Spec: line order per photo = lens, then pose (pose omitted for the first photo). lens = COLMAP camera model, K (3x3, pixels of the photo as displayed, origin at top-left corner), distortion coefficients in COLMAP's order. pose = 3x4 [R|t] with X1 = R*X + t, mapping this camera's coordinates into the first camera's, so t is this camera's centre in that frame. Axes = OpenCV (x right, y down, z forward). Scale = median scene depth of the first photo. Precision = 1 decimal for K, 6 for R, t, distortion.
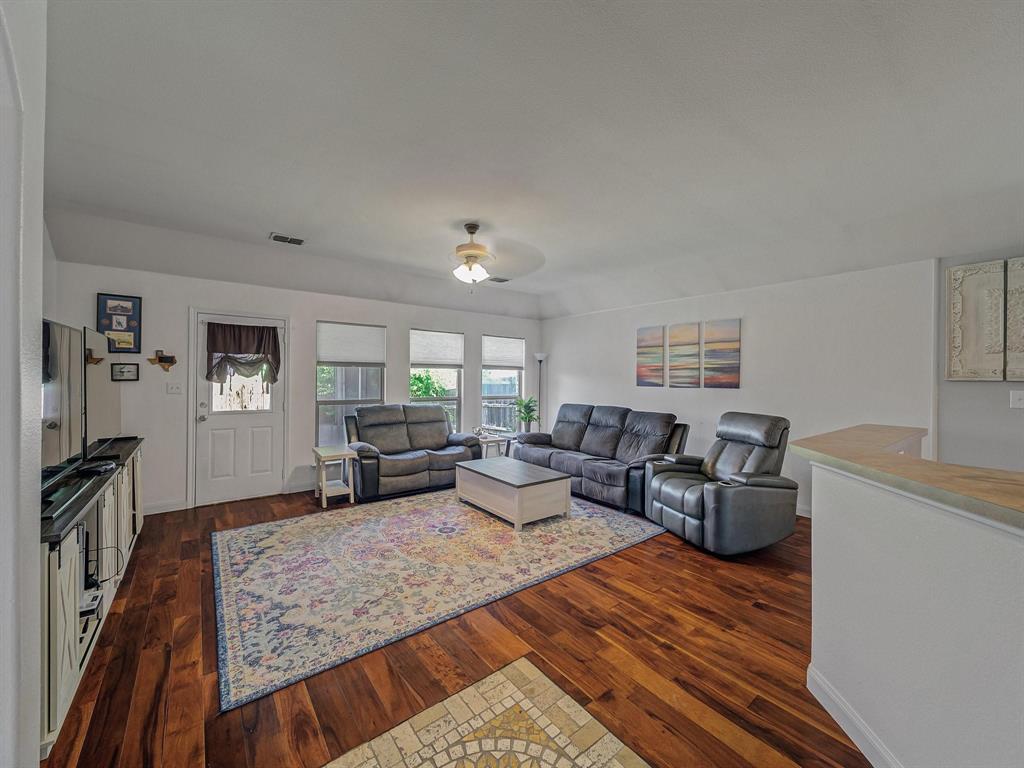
lens RADIAL K [[404.6, 0, 517.2], [0, 404.6, 381.0], [0, 0, 1]] dist [0.002156, -0.001434]
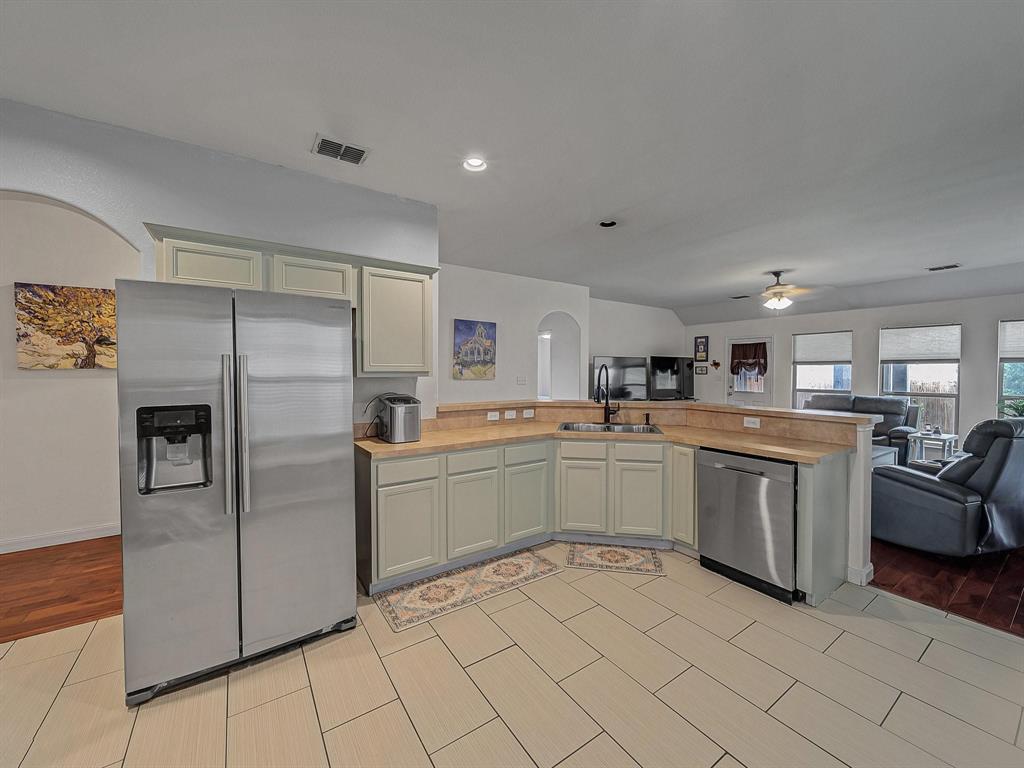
lens RADIAL K [[404.6, 0, 515.9], [0, 404.6, 377.9], [0, 0, 1]] dist [0.002156, -0.001434]
pose [[-0.064267, 0.010217, -0.997880, 1.380385], [-0.014554, 0.999832, 0.011174, 0.010758], [0.997827, 0.015242, -0.064107, 0.111988]]
